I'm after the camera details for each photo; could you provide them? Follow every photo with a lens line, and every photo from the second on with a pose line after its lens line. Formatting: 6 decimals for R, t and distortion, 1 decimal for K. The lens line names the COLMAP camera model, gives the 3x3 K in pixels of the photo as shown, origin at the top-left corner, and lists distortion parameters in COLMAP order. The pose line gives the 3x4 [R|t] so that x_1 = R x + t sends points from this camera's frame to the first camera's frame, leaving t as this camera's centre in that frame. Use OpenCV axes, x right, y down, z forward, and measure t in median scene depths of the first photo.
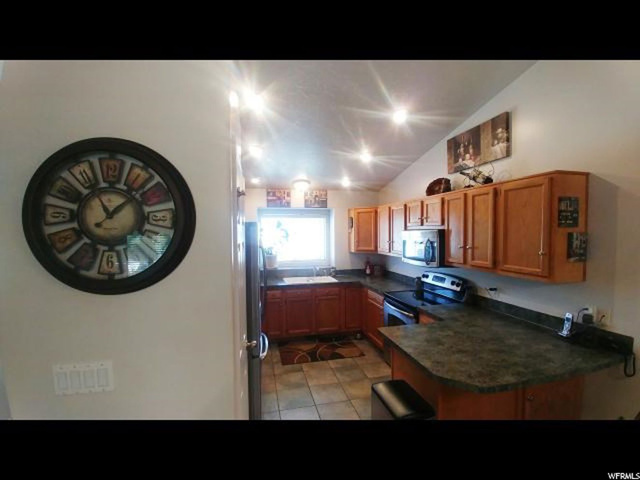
lens RADIAL K [[281.0, 0, 320.9], [0, 281.0, 243.0], [0, 0, 1]] dist [-0.043633, -0.000352]
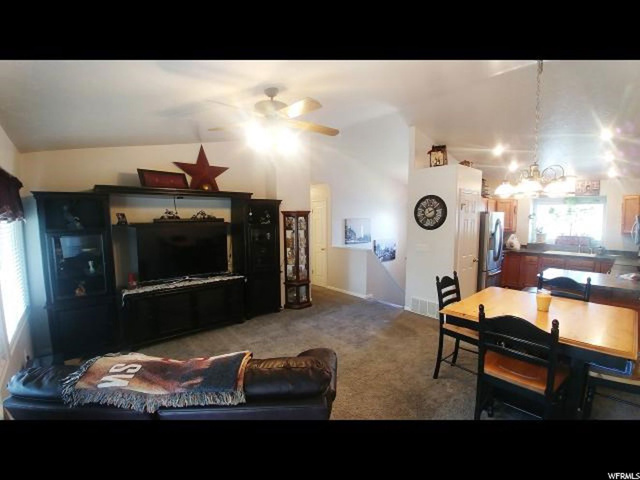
lens RADIAL K [[281.0, 0, 320.9], [0, 281.0, 243.0], [0, 0, 1]] dist [-0.043633, -0.000352]
pose [[0.457153, 0.085724, -0.885247, 1.293566], [-0.031742, 0.996283, 0.080084, 0.048531], [0.888822, -0.008511, 0.458174, -1.386997]]
